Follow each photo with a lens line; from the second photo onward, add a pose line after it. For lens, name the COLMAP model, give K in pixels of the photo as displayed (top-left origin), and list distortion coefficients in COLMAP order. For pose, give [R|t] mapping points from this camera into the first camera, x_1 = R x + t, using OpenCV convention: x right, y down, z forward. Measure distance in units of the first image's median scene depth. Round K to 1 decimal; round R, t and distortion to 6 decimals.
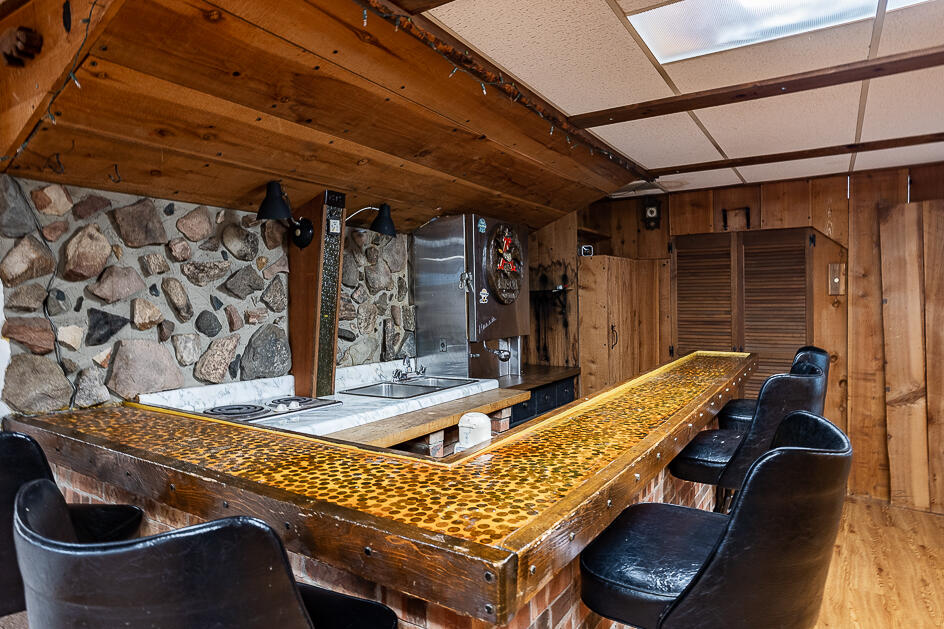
lens RADIAL K [[577.4, 0, 472.3], [0, 577.4, 304.9], [0, 0, 1]] dist [0.012731, 0.001085]
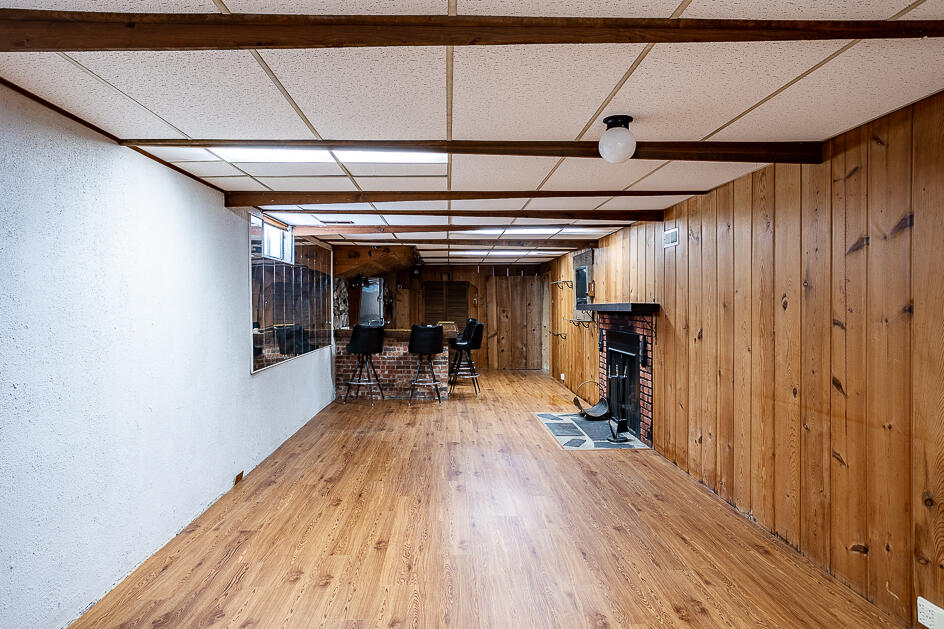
lens RADIAL K [[577.4, 0, 470.7], [0, 577.4, 313.1], [0, 0, 1]] dist [0.012731, 0.001085]
pose [[0.823337, 0.000226, 0.567553, -1.110473], [-0.003496, 0.999983, 0.004673, 0.016002], [-0.567542, -0.005831, 0.823324, -1.484056]]
